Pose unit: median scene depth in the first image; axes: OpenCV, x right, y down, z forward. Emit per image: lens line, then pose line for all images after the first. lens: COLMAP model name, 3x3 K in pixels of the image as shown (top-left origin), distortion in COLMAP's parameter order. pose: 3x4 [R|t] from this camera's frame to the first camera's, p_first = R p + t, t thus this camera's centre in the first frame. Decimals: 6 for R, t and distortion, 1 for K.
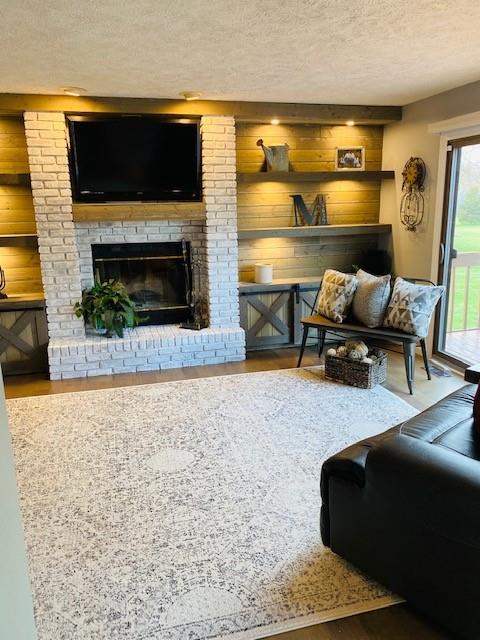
lens RADIAL K [[489.8, 0, 240.0], [0, 489.8, 320.0], [0, 0, 1]] dist [0.086310, -0.162838]
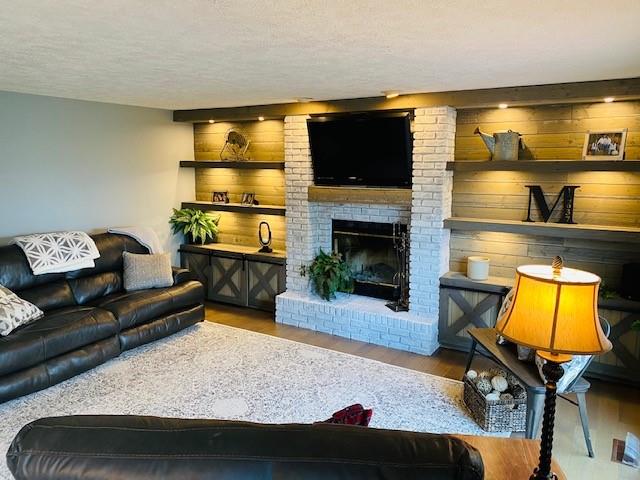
lens RADIAL K [[489.8, 0, 320.0], [0, 489.8, 240.0], [0, 0, 1]] dist [0.086310, -0.162838]
pose [[0.681163, 0.137785, -0.719050, 0.538207], [-0.182086, 0.983154, 0.015901, -0.117710], [0.709128, 0.120097, 0.694777, 0.170255]]
